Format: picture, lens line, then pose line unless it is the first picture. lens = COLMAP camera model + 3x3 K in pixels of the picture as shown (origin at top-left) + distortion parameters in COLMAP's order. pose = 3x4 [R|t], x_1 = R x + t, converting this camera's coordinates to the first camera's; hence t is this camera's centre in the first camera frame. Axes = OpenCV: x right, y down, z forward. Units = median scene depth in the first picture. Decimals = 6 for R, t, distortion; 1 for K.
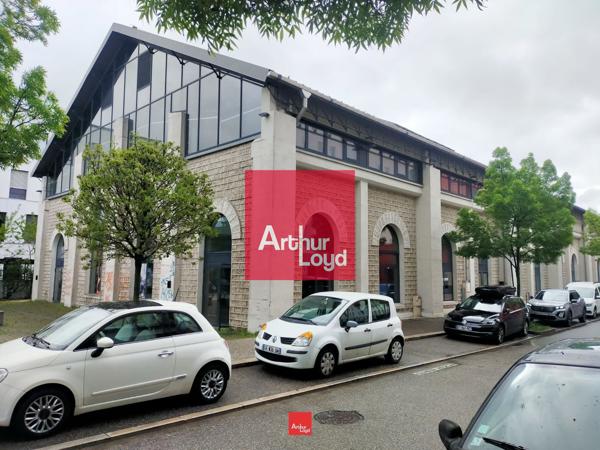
lens RADIAL K [[458.1, 0, 300.0], [0, 458.1, 225.0], [0, 0, 1]] dist [0.002906, -0.085038]
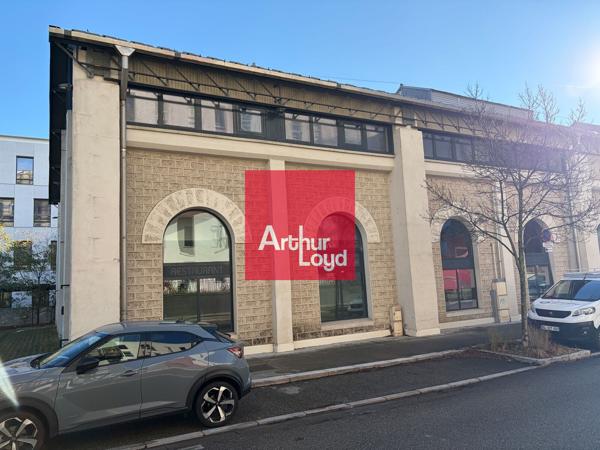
lens RADIAL K [[379.1, 0, 300.0], [0, 379.1, 225.0], [0, 0, 1]] dist [-0.003538, -0.000882]
pose [[0.928565, -0.101915, -0.356903, 0.330904], [0.095326, 0.994793, -0.036055, 0.032278], [0.358719, -0.000542, 0.933446, 0.377112]]
